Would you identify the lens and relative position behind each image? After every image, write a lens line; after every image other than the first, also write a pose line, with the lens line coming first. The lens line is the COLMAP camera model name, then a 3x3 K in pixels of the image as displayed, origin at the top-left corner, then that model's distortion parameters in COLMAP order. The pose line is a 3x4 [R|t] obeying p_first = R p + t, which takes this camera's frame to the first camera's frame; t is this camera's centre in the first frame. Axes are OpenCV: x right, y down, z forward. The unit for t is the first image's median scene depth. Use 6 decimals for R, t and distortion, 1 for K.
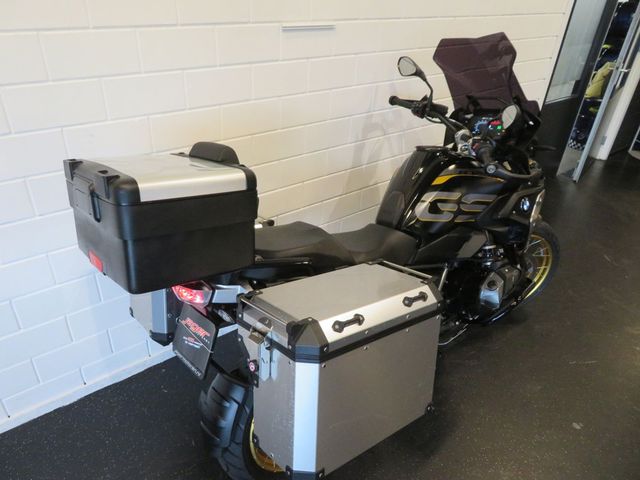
lens RADIAL K [[458.1, 0, 320.0], [0, 458.1, 240.0], [0, 0, 1]] dist [-0.008721, 0.001446]
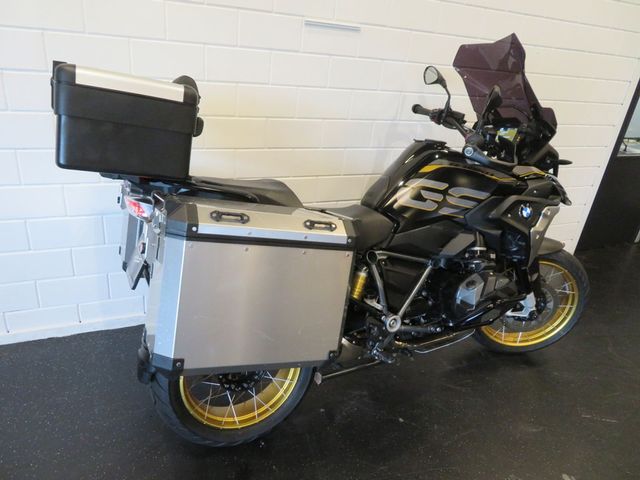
lens RADIAL K [[458.1, 0, 320.0], [0, 458.1, 240.0], [0, 0, 1]] dist [-0.008721, 0.001446]
pose [[0.967518, 0.144191, -0.207647, 0.250491], [-0.171215, 0.978070, -0.118592, 0.166591], [0.185994, 0.150292, 0.970988, 0.023740]]
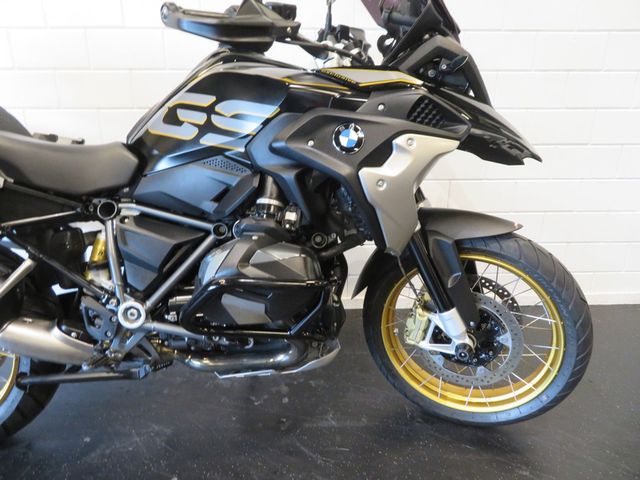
lens RADIAL K [[458.1, 0, 320.0], [0, 458.1, 240.0], [0, 0, 1]] dist [-0.008721, 0.001446]
pose [[0.797417, 0.141468, -0.586611, 0.763988], [-0.276944, 0.949500, -0.147485, 0.123762], [0.536123, 0.280065, 0.796326, 0.610953]]
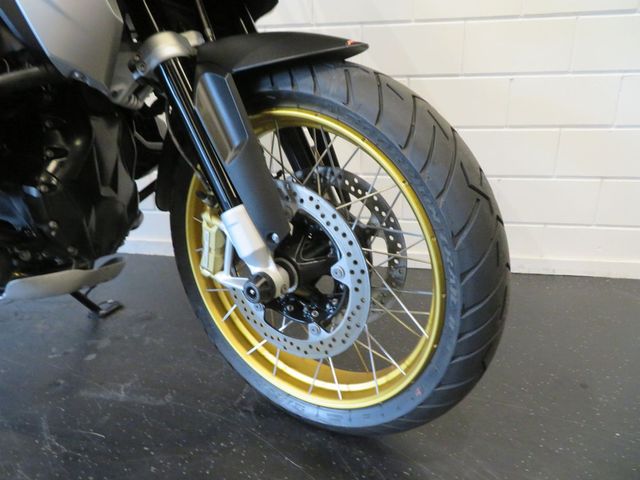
lens RADIAL K [[458.1, 0, 320.0], [0, 458.1, 240.0], [0, 0, 1]] dist [-0.008721, 0.001446]
pose [[0.647930, 0.185871, -0.738673, 0.855694], [-0.349109, 0.934381, -0.071106, 0.095709], [0.676985, 0.303949, 0.670303, 1.070914]]
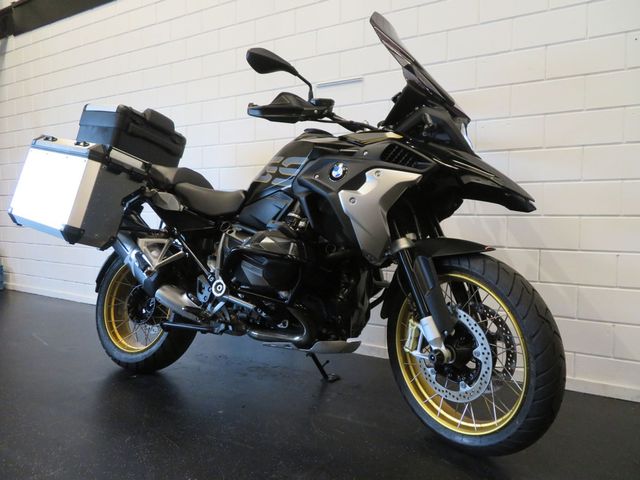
lens RADIAL K [[458.1, 0, 320.0], [0, 458.1, 240.0], [0, 0, 1]] dist [-0.008721, 0.001446]
pose [[0.345989, -0.009678, -0.938189, 1.200816], [-0.481465, 0.856417, -0.186391, 0.188986], [0.805284, 0.516195, 0.291652, 0.823906]]
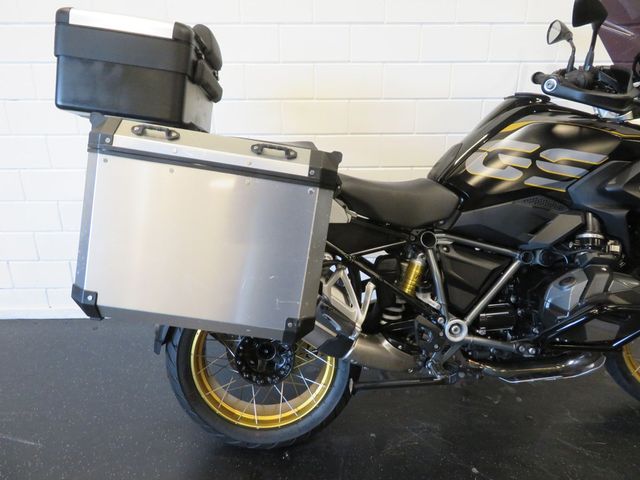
lens RADIAL K [[458.1, 0, 320.0], [0, 458.1, 240.0], [0, 0, 1]] dist [-0.008721, 0.001446]
pose [[0.792545, 0.151830, -0.590610, 0.455393], [-0.275548, 0.953161, -0.124727, 0.210290], [0.544010, 0.261594, 0.797259, 0.273153]]
